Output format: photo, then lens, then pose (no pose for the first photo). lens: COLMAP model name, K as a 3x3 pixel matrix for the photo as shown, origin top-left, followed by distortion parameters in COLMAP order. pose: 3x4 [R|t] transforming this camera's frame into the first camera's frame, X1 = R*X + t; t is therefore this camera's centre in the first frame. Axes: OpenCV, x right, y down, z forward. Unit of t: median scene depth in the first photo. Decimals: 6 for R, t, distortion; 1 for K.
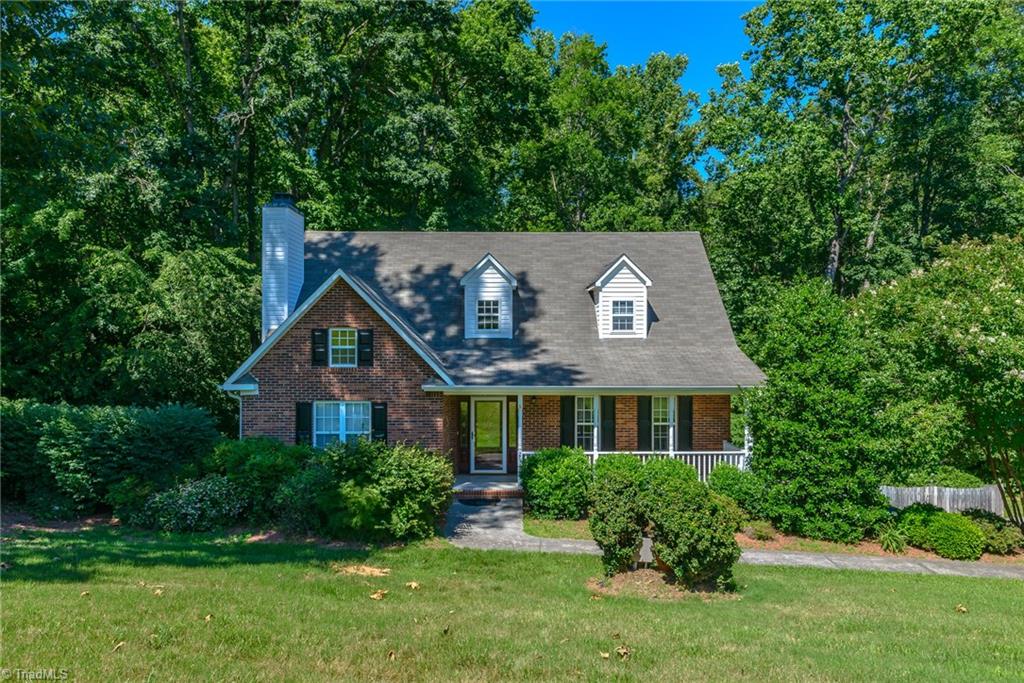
lens RADIAL K [[711.5, 0, 512.4], [0, 711.5, 342.6], [0, 0, 1]] dist [0.006123, 0.000182]
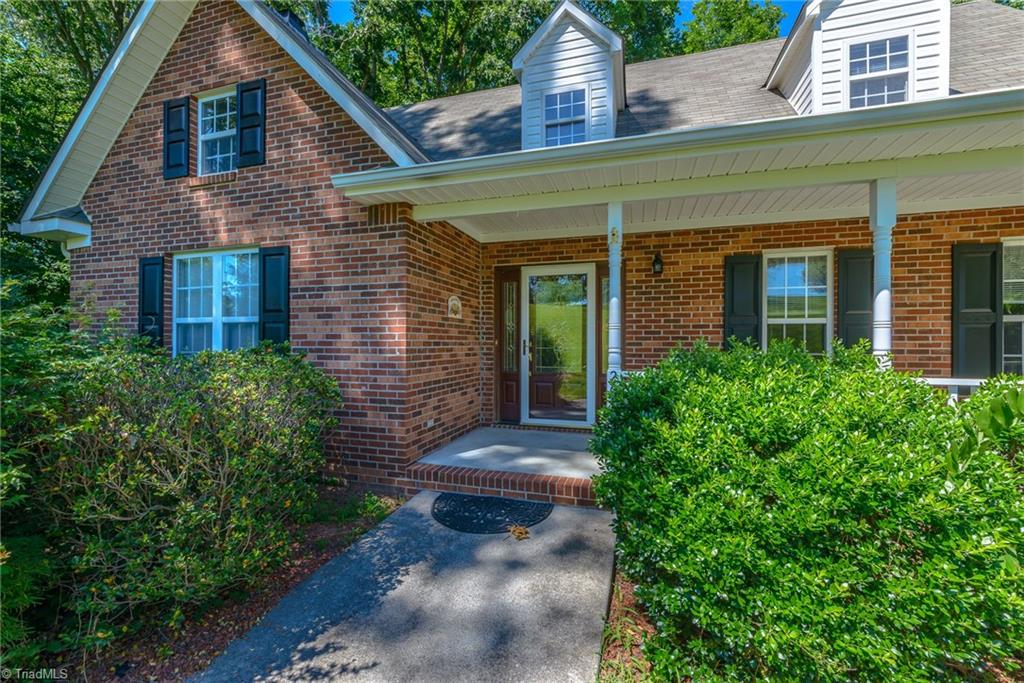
lens RADIAL K [[427.1, 0, 512.7], [0, 427.1, 340.8], [0, 0, 1]] dist [-0.005101, -0.000284]
pose [[0.954727, 0.002270, -0.297475, 0.022396], [-0.003173, 0.999992, -0.002552, 0.124283], [0.297467, 0.003380, 0.954726, 0.703127]]
